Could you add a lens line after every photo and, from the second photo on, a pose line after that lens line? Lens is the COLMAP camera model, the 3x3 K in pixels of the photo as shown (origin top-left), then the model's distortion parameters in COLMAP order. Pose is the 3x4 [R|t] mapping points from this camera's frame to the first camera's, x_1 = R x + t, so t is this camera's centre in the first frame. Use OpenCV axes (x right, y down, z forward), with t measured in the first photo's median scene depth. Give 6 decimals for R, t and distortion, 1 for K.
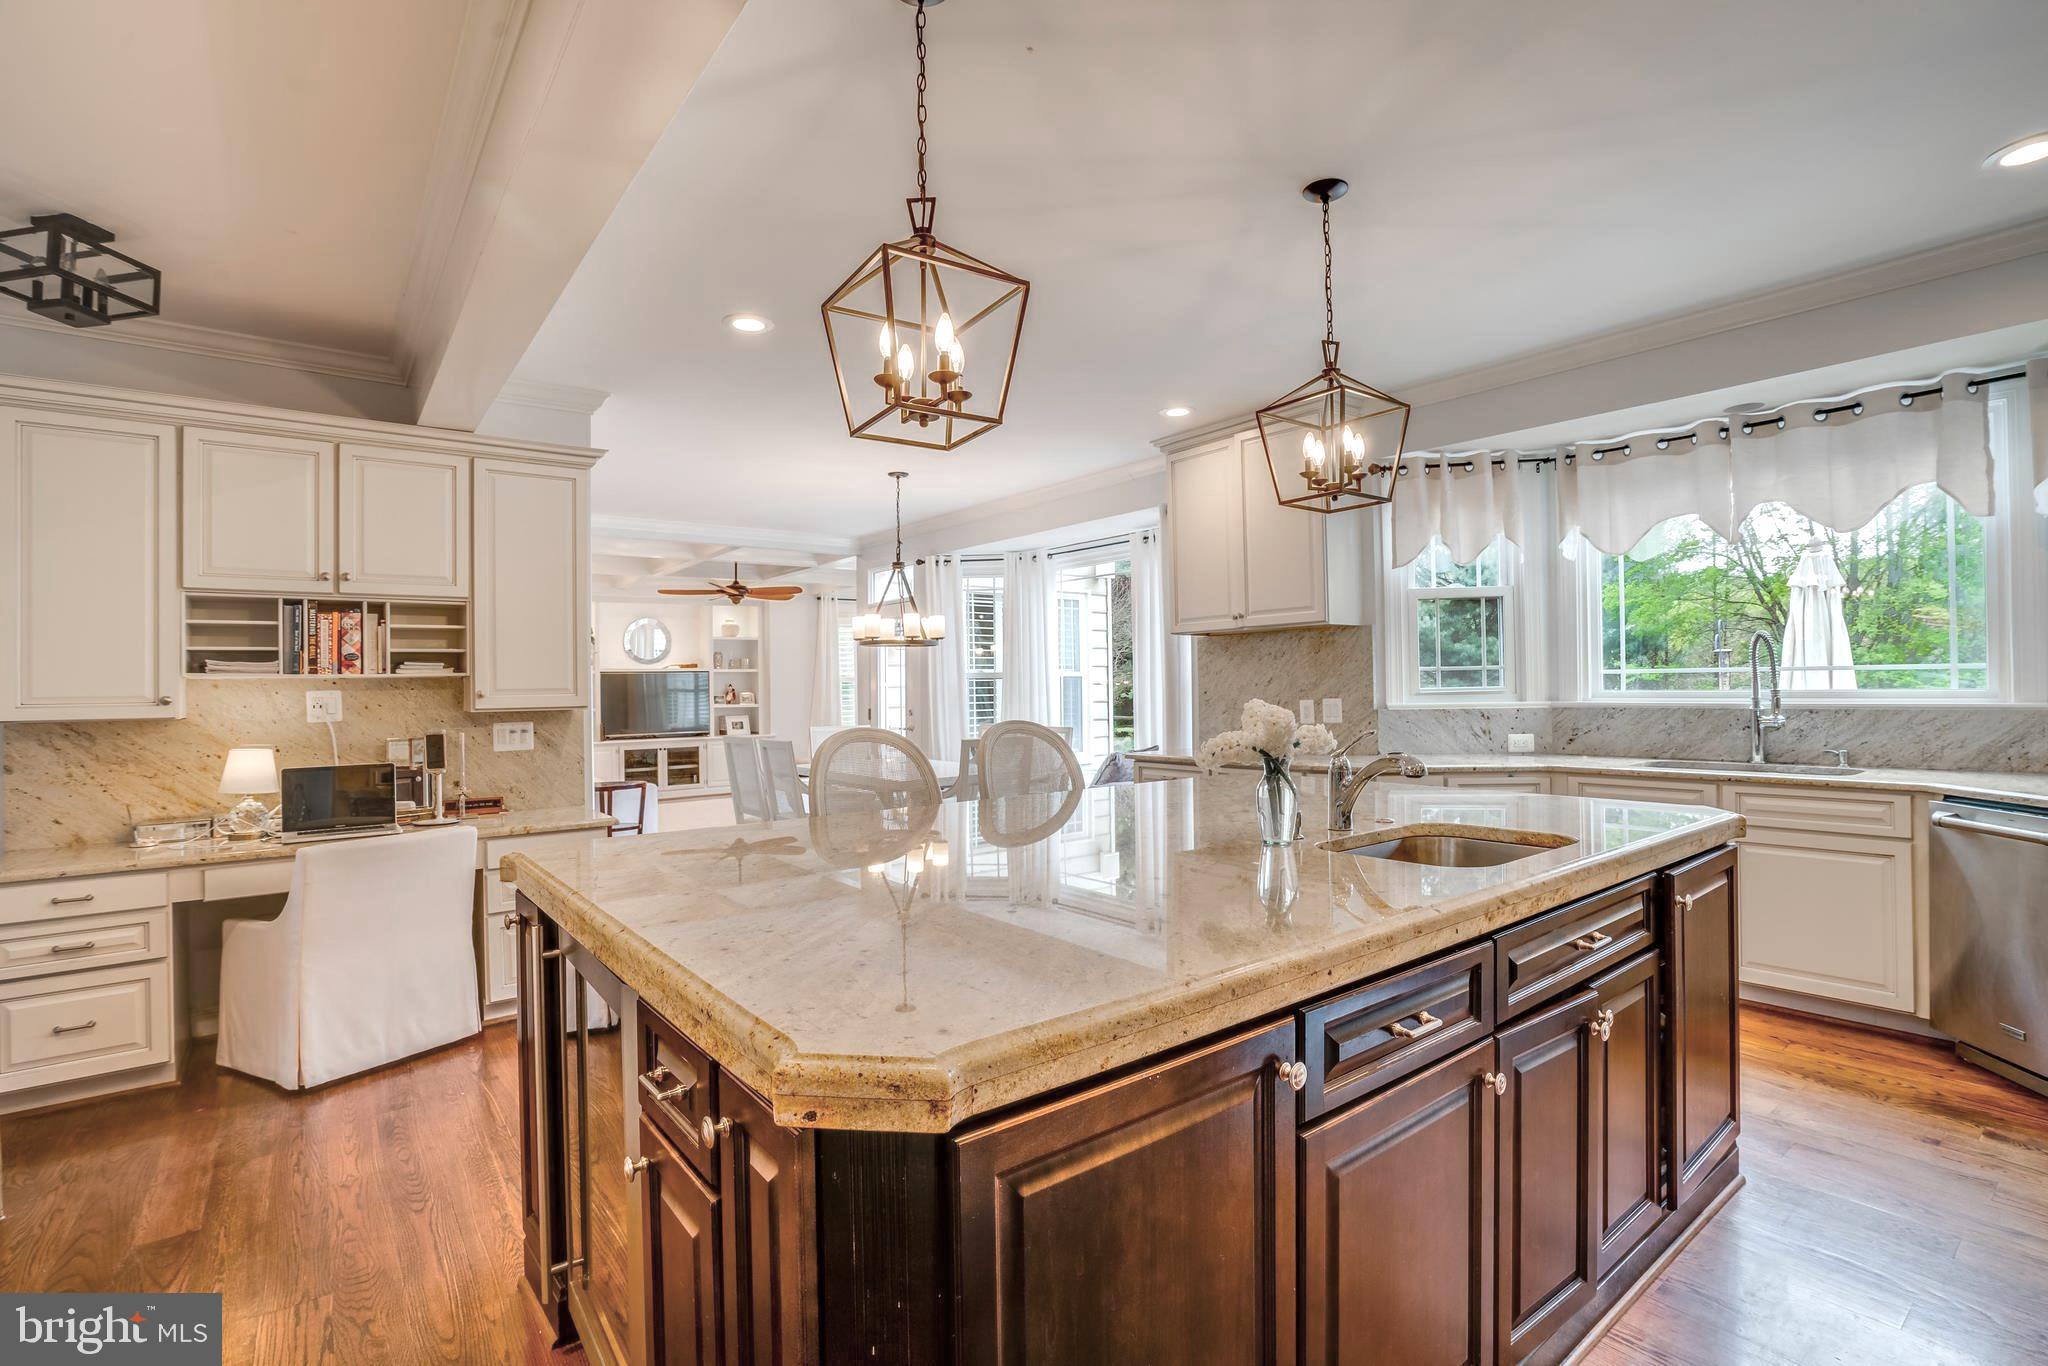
lens RADIAL K [[948.2, 0, 1027.8], [0, 948.2, 679.2], [0, 0, 1]] dist [-0.043536, 0.008739]
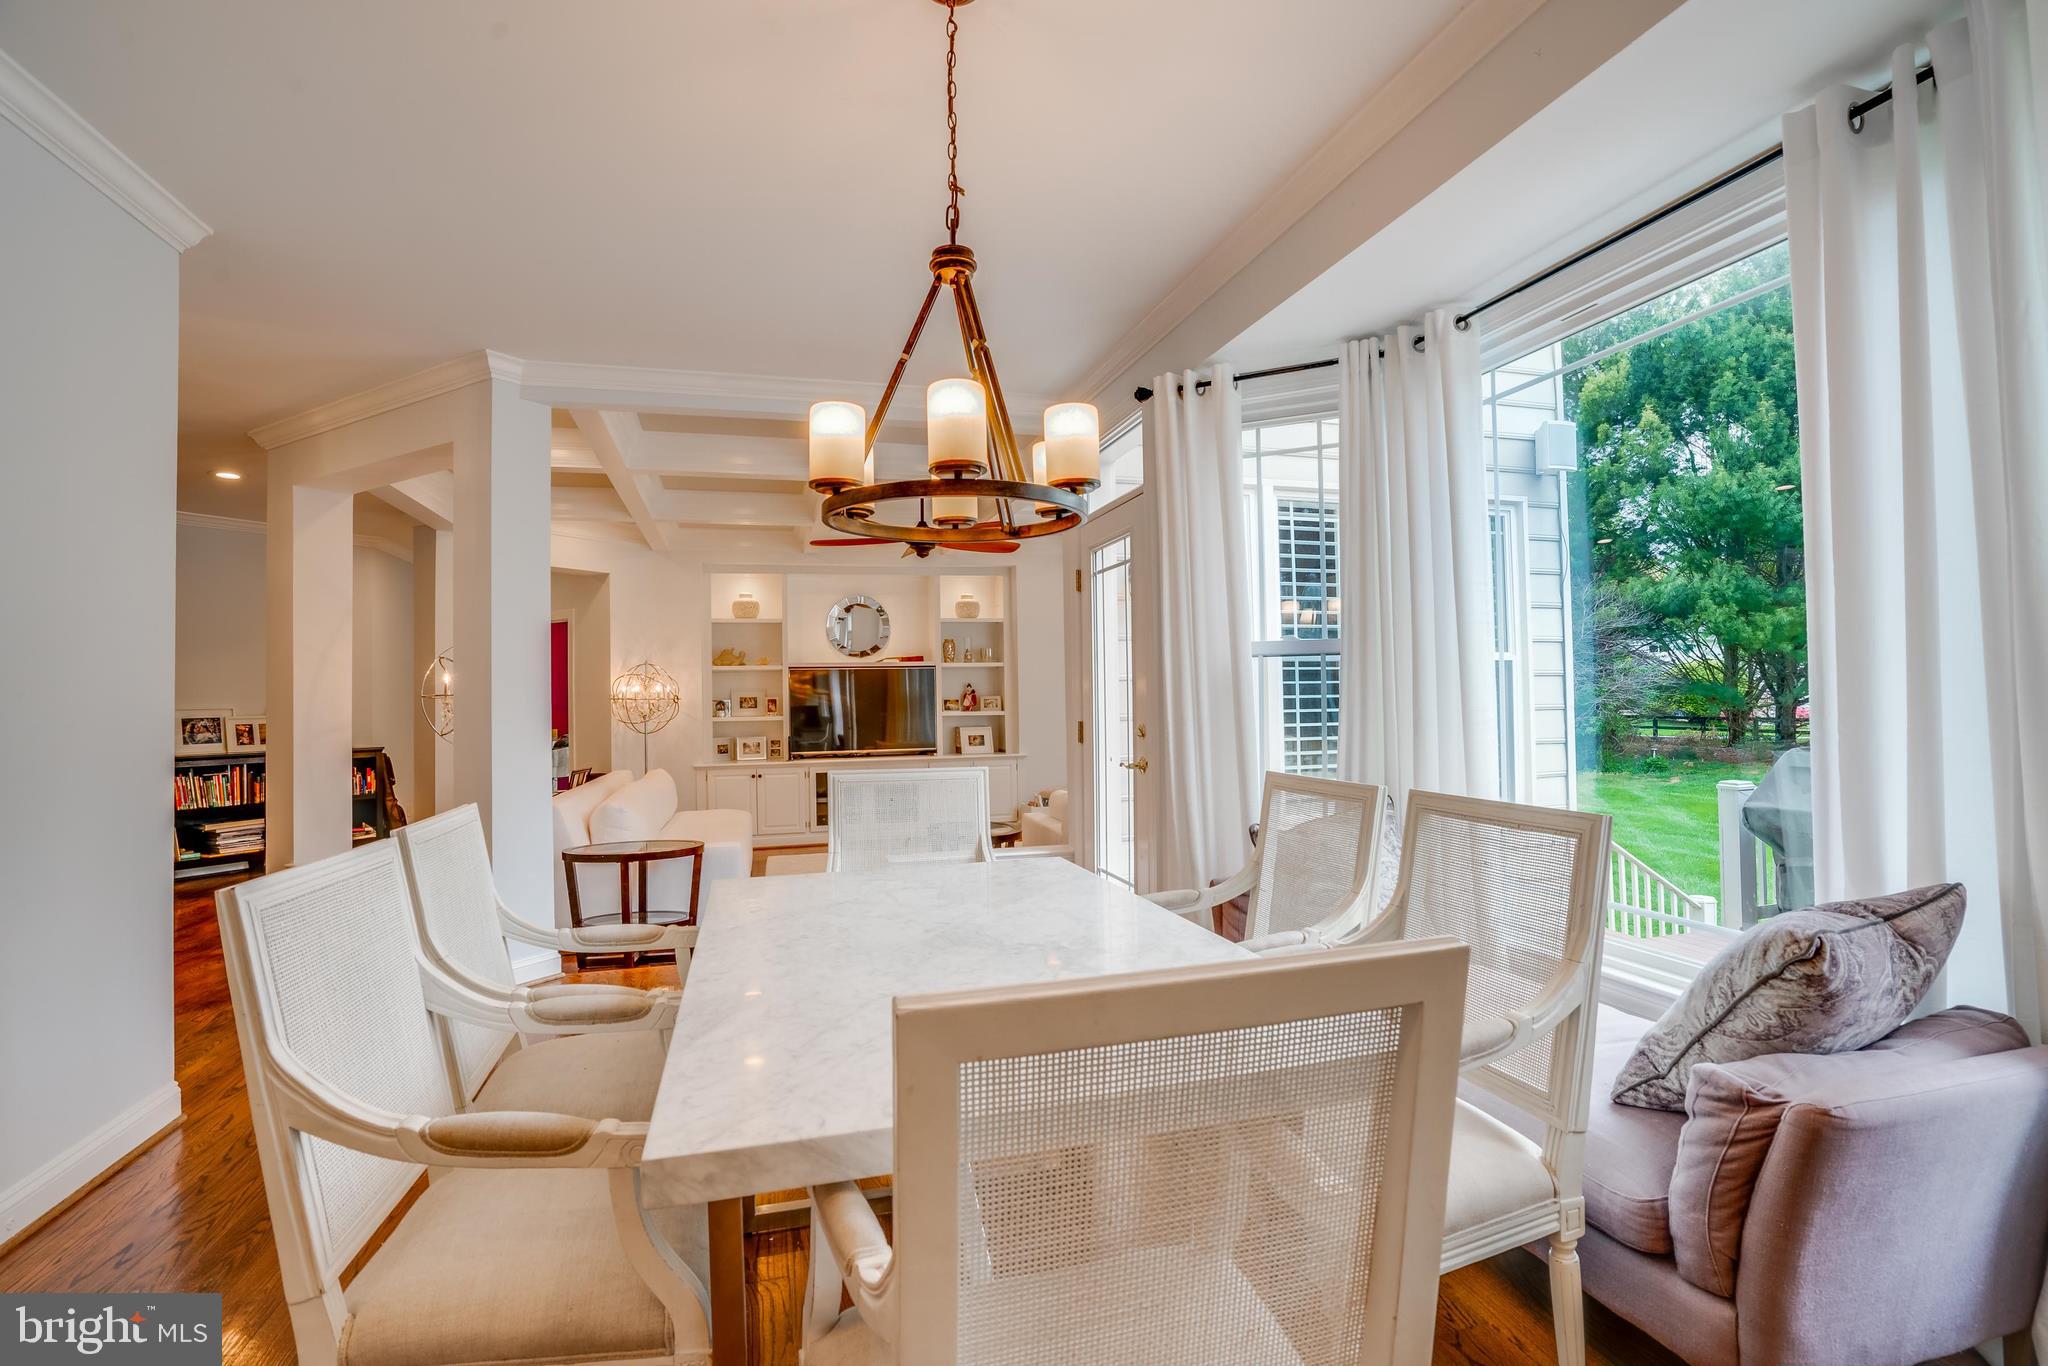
lens RADIAL K [[948.2, 0, 1033.2], [0, 948.2, 676.9], [0, 0, 1]] dist [-0.043536, 0.008739]
pose [[0.931739, -0.005670, -0.363085, -0.001122], [0.002039, 0.999944, -0.010383, 0.008045], [0.363123, 0.008934, 0.931698, 0.341709]]
